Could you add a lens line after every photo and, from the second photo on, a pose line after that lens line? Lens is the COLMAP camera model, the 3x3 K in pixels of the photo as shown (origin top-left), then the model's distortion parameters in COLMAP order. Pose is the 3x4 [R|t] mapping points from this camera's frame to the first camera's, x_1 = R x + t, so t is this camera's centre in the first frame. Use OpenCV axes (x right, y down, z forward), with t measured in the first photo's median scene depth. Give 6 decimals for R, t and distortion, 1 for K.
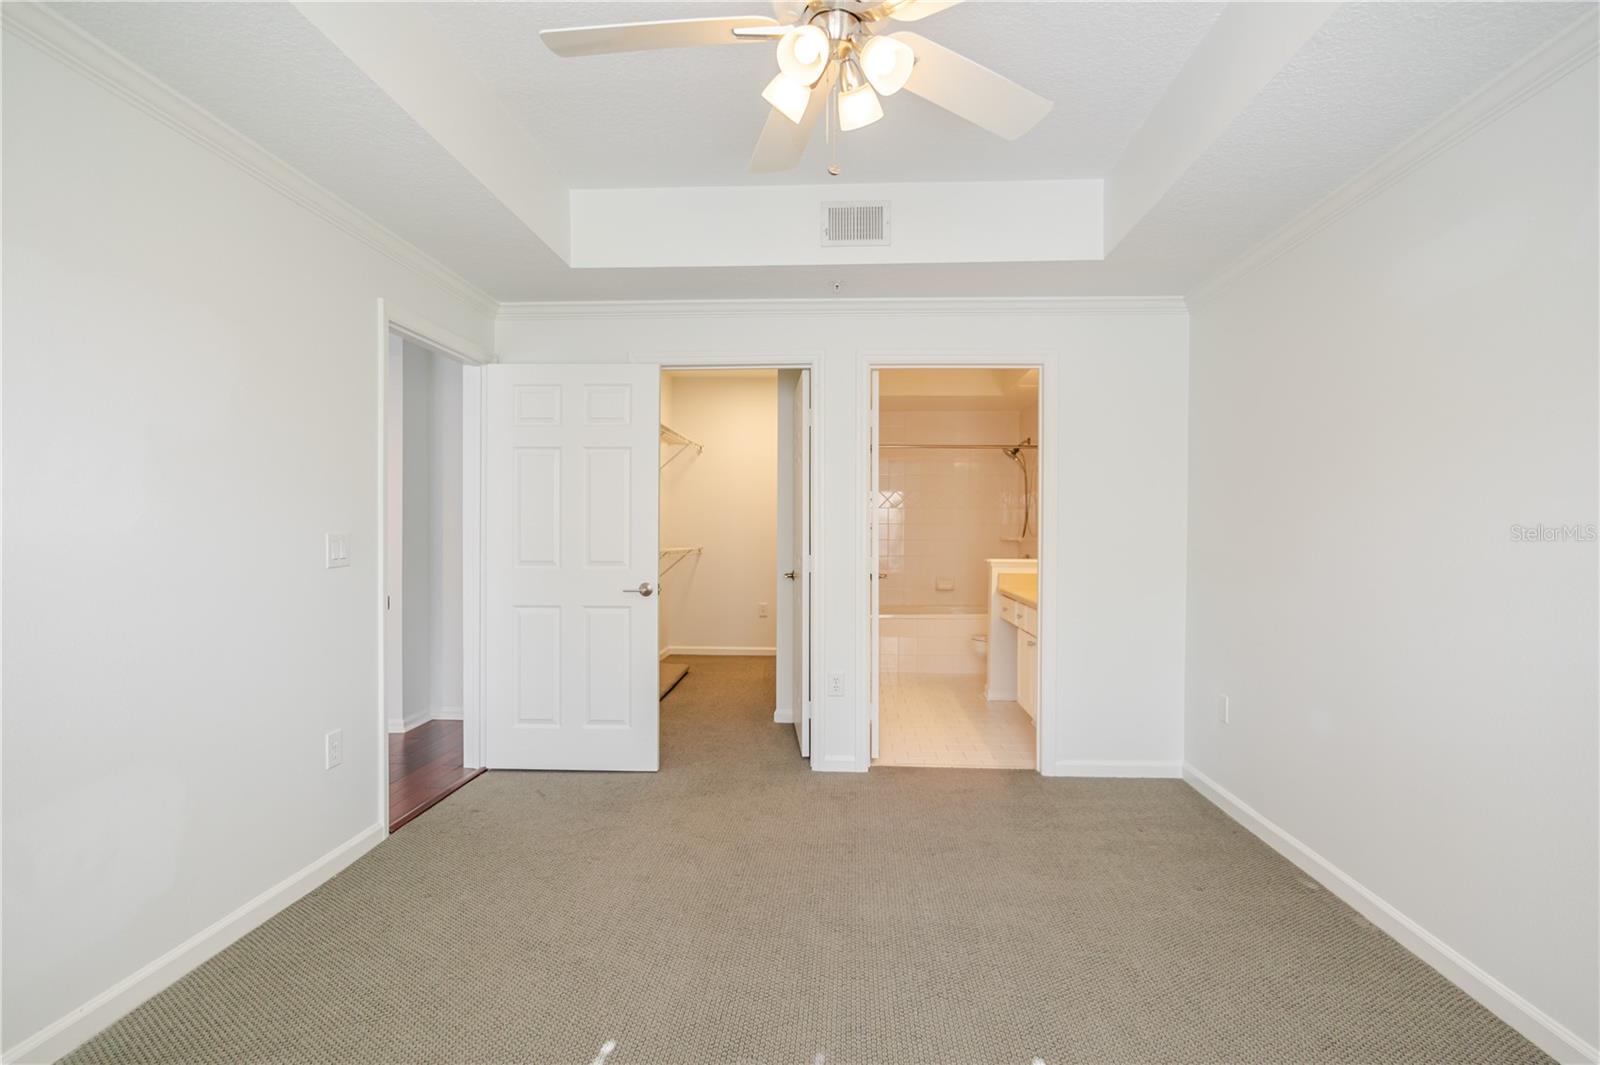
lens RADIAL K [[812.5, 0, 802.1], [0, 812.5, 533.4], [0, 0, 1]] dist [-0.011387, 0.000420]
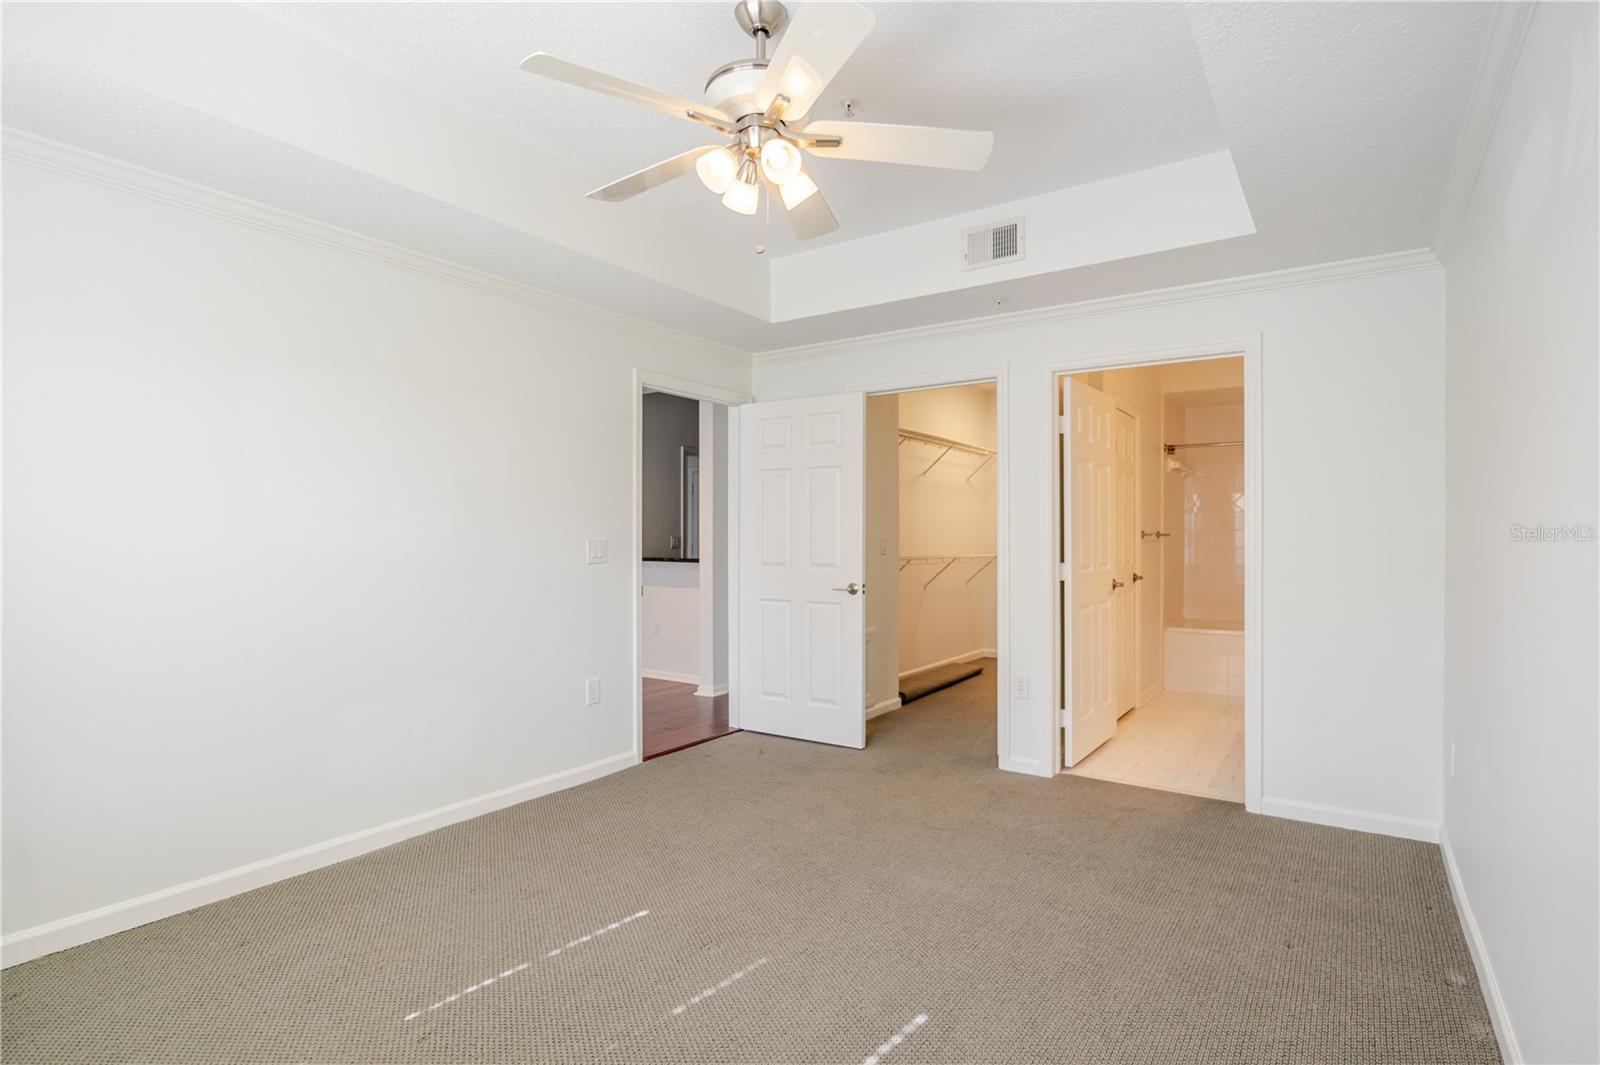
lens RADIAL K [[812.5, 0, 803.2], [0, 812.5, 534.2], [0, 0, 1]] dist [-0.011387, 0.000420]
pose [[0.851091, -0.004570, -0.524999, 0.352255], [-0.000230, 0.999959, -0.009077, 0.002282], [0.525018, 0.007846, 0.851055, -0.015503]]
